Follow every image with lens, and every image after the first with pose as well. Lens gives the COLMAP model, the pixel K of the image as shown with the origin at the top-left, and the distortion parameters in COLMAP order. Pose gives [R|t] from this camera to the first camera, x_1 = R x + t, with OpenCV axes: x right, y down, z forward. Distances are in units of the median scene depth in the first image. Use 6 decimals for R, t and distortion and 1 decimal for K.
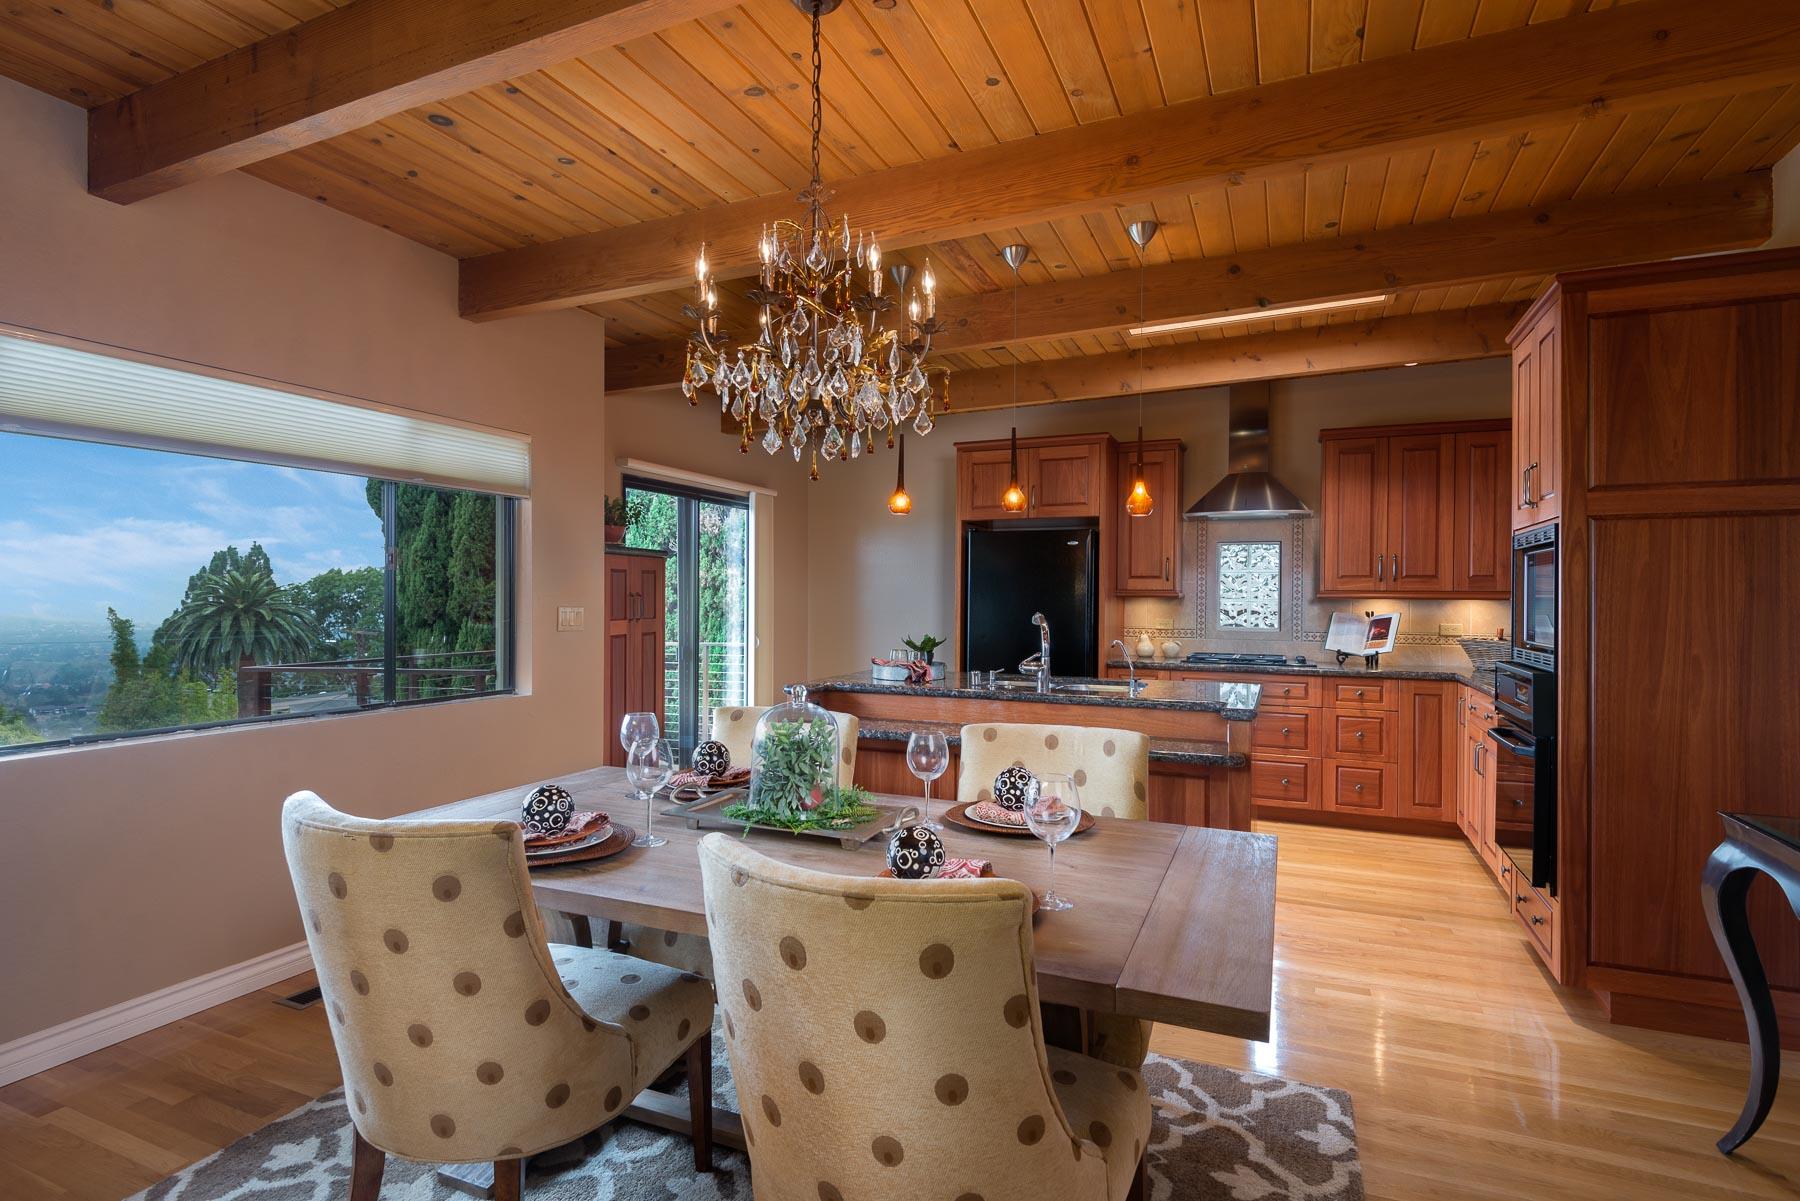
lens RADIAL K [[893.4, 0, 898.1], [0, 893.4, 602.1], [0, 0, 1]] dist [0.006240, 0.001095]
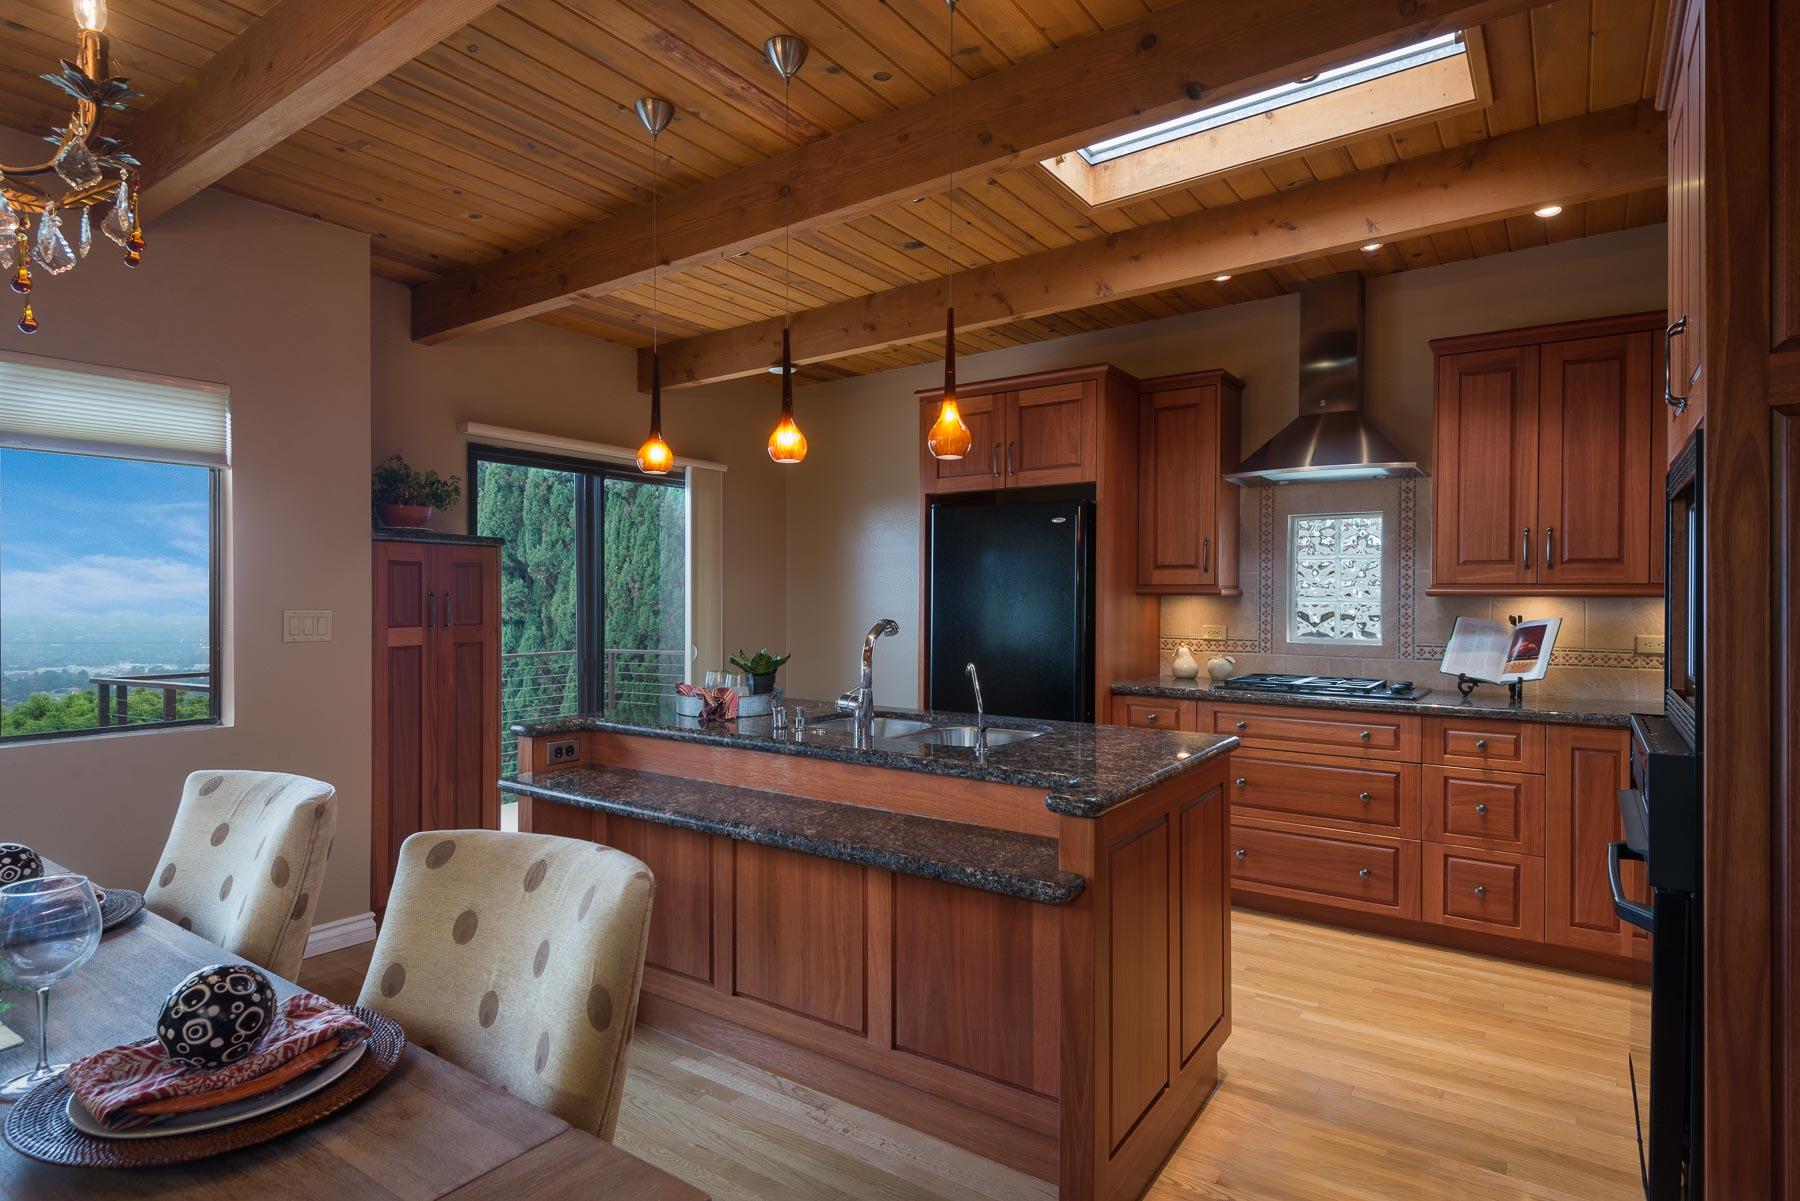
lens RADIAL K [[950.5, 0, 899.5], [0, 950.5, 603.0], [0, 0, 1]] dist [0.006559, -0.003449]
pose [[0.980374, -0.002269, -0.197131, 0.231842], [0.002391, 0.999997, 0.000379, -0.000211], [0.197130, -0.000843, 0.980377, 0.238924]]
